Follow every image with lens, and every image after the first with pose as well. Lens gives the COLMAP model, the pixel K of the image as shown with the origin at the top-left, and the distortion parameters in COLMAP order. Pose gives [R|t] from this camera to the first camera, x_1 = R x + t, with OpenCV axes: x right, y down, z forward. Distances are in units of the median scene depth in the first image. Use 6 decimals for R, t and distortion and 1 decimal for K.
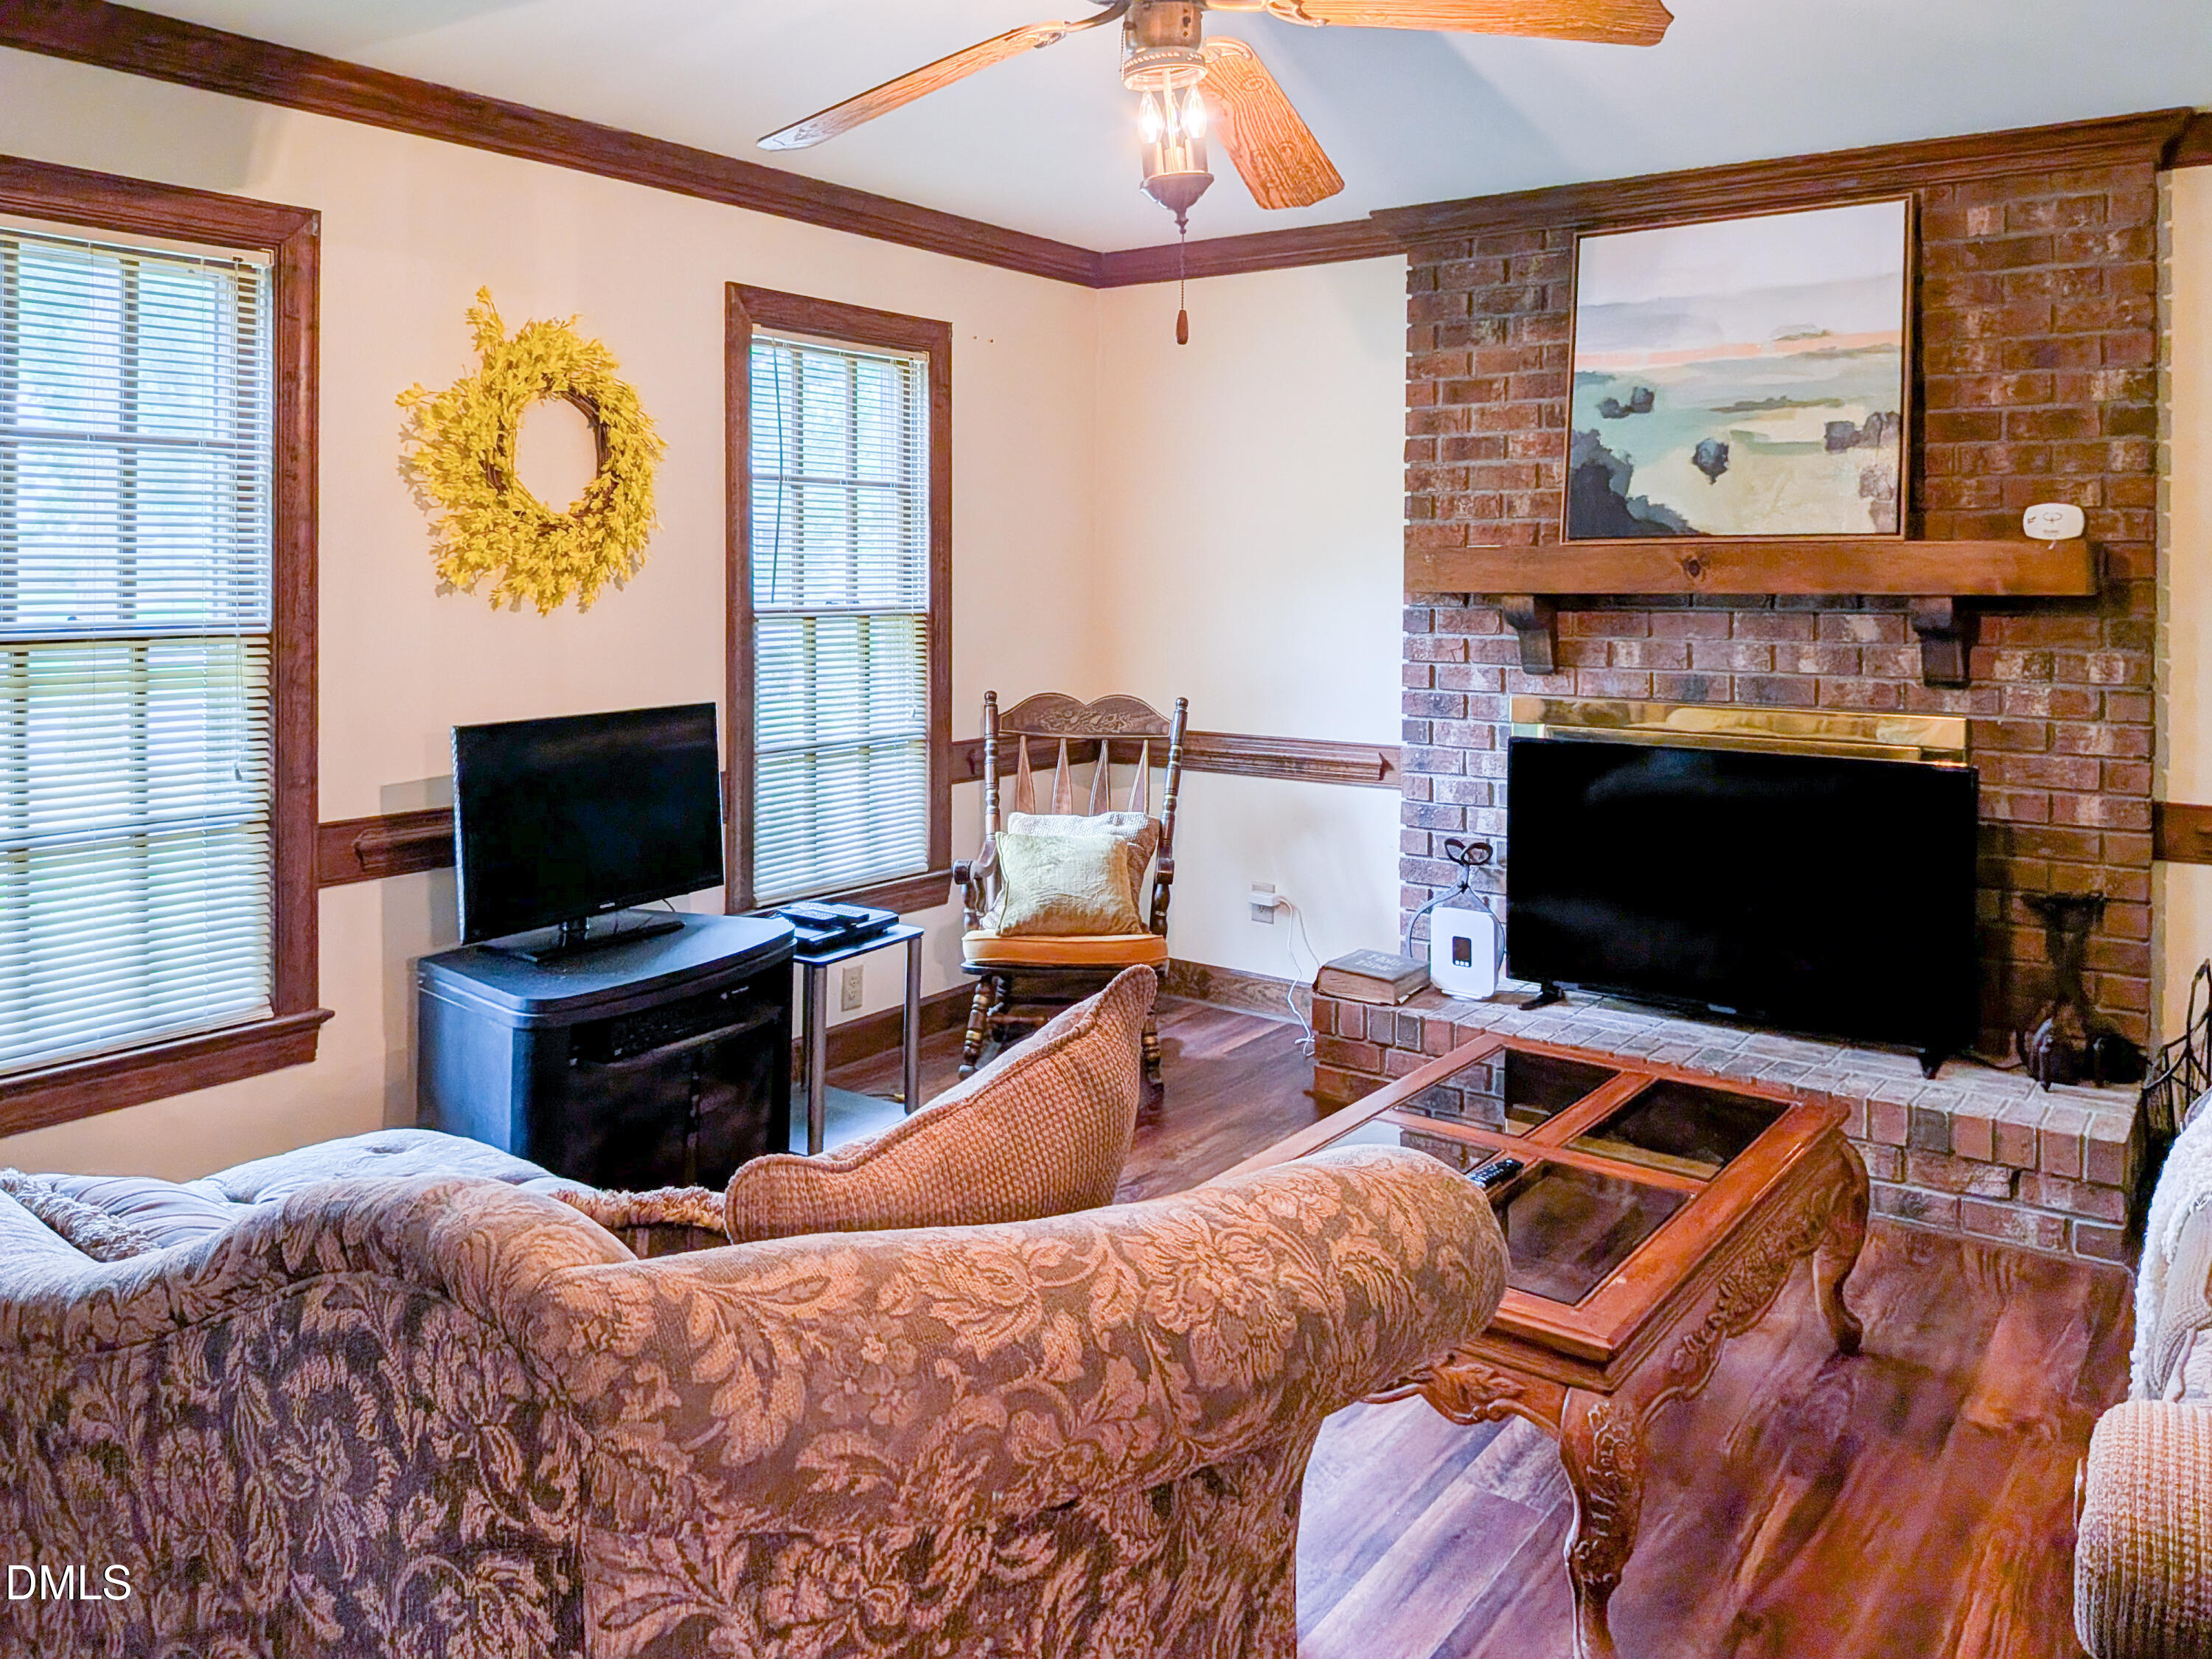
lens RADIAL K [[1599.4, 0, 1034.8], [0, 1599.4, 747.2], [0, 0, 1]] dist [0.086414, -0.141208]
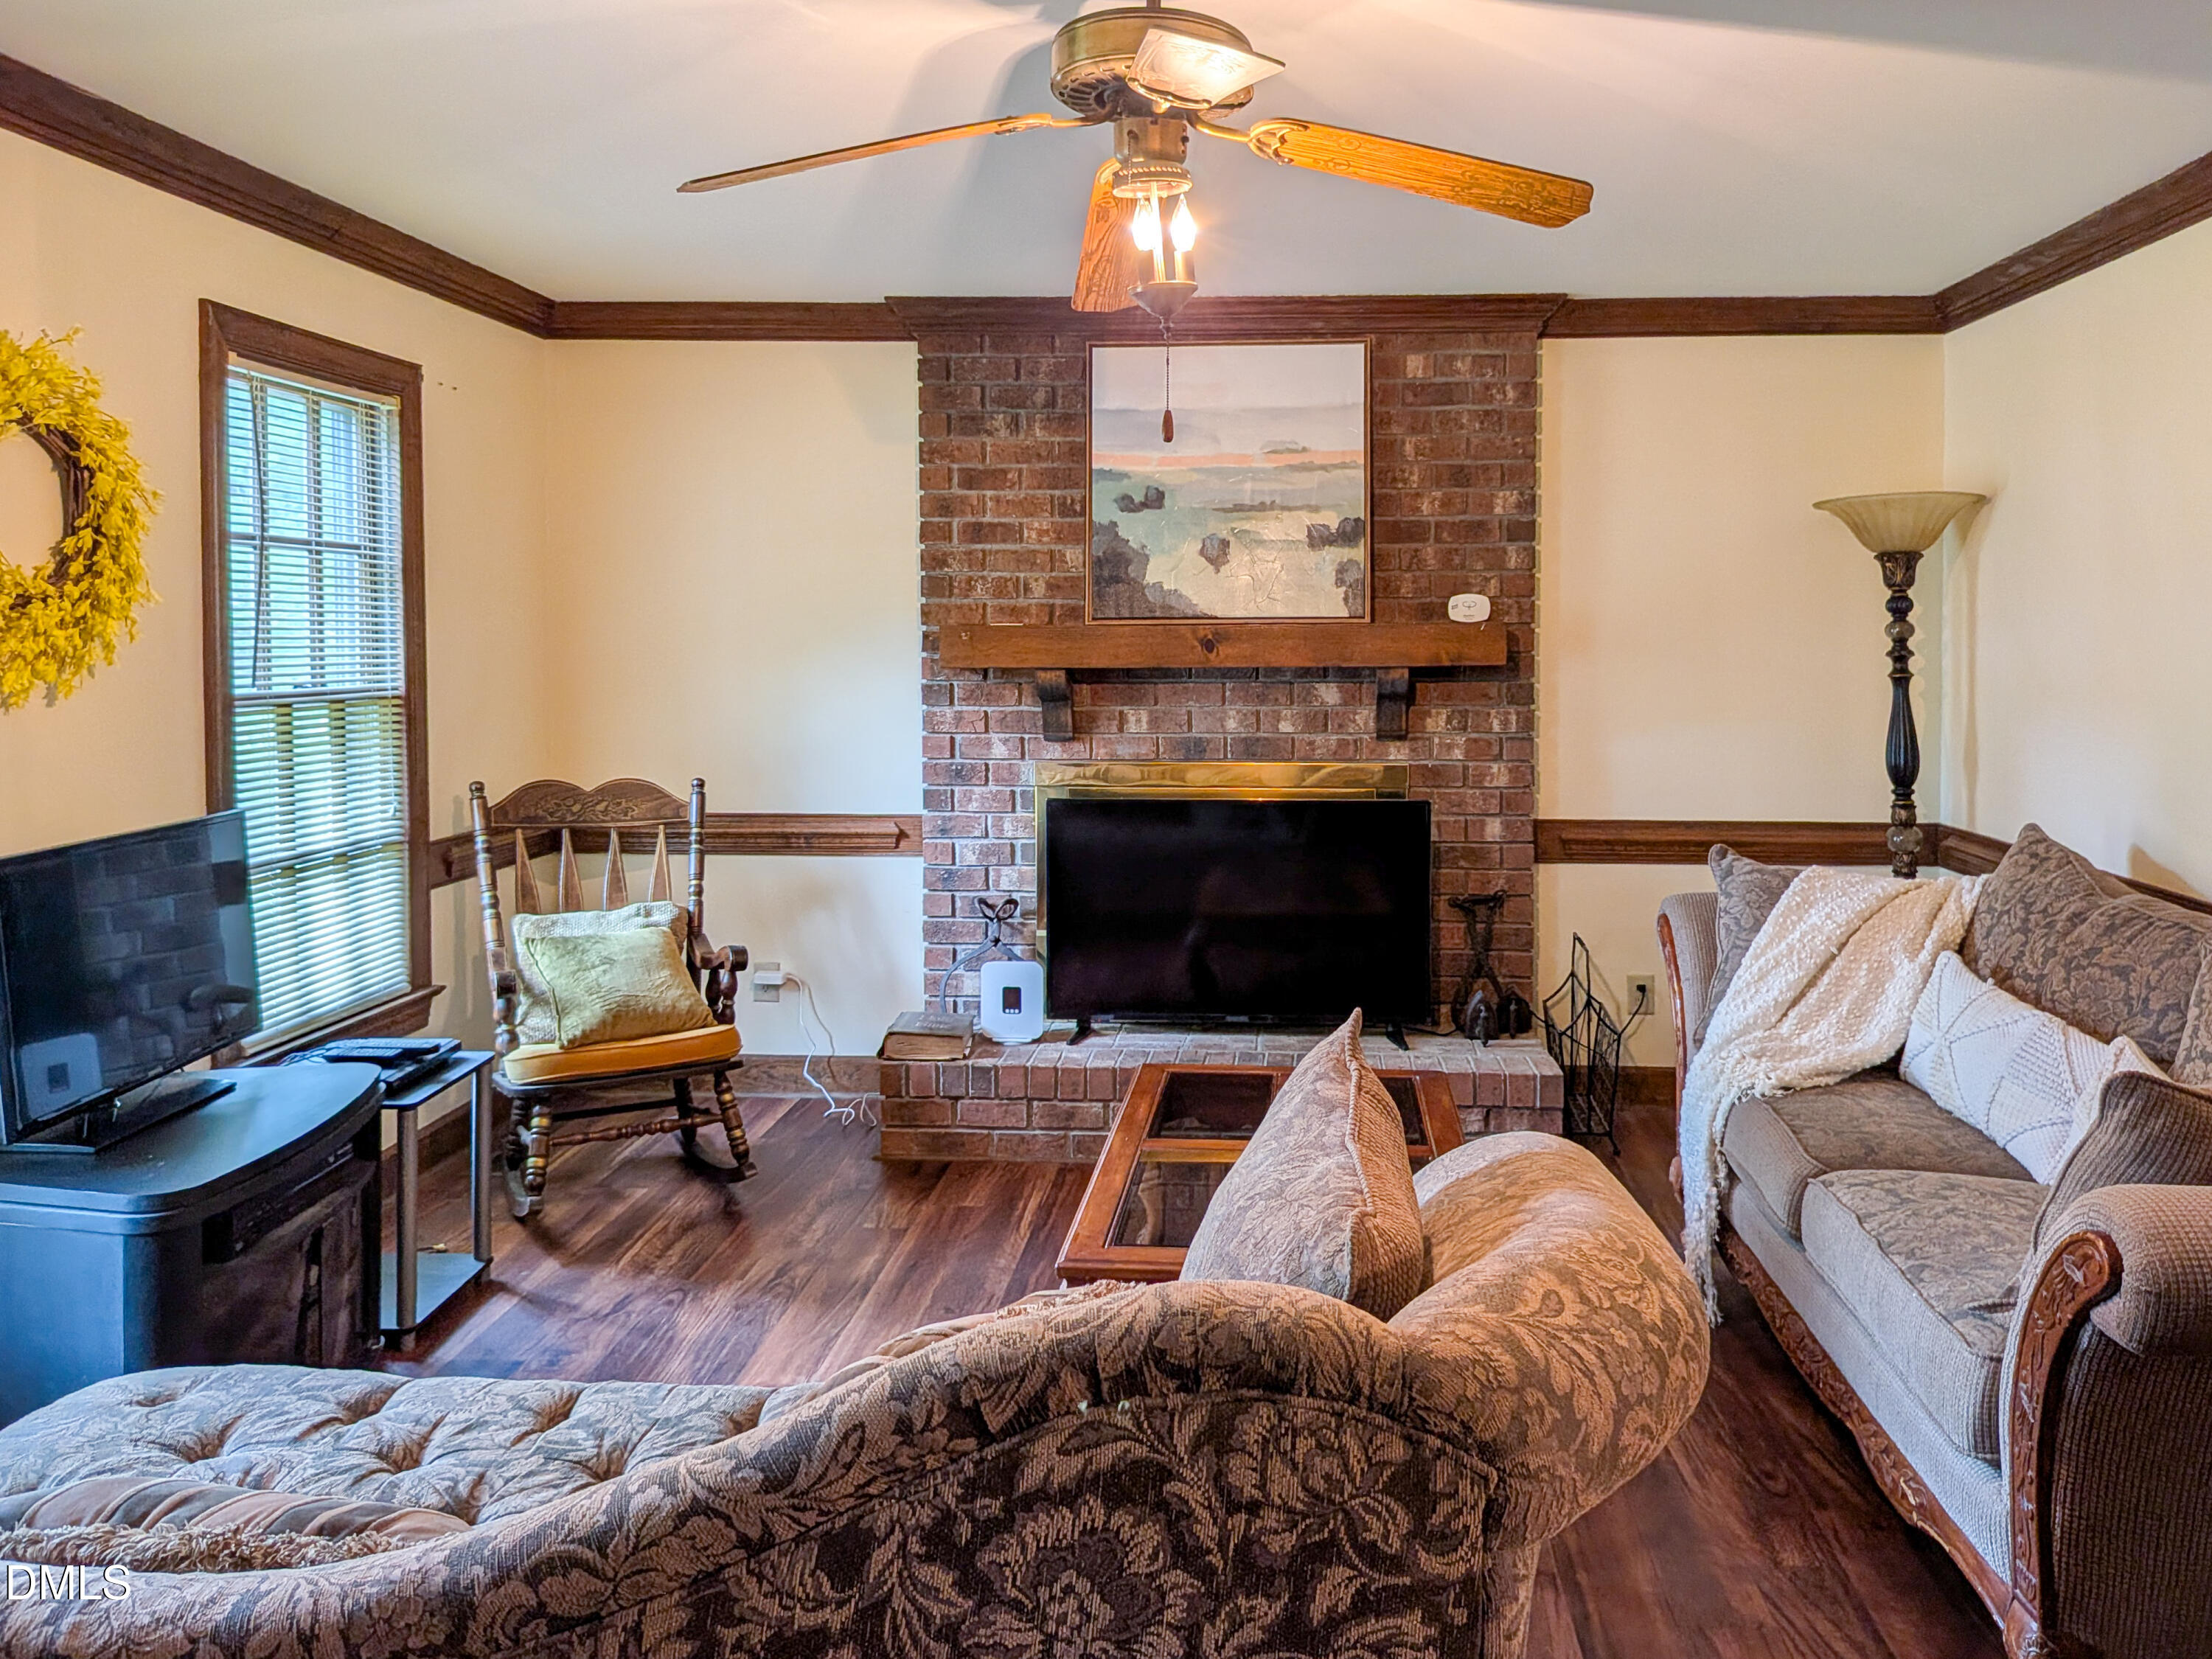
lens RADIAL K [[1610.2, 0, 1109.8], [0, 1610.2, 843.3], [0, 0, 1]] dist [0.093956, -0.179849]
pose [[0.839158, -0.071040, 0.539228, -0.265983], [0.062514, 0.997461, 0.034123, -0.011545], [-0.540283, 0.005075, 0.841468, 0.055599]]
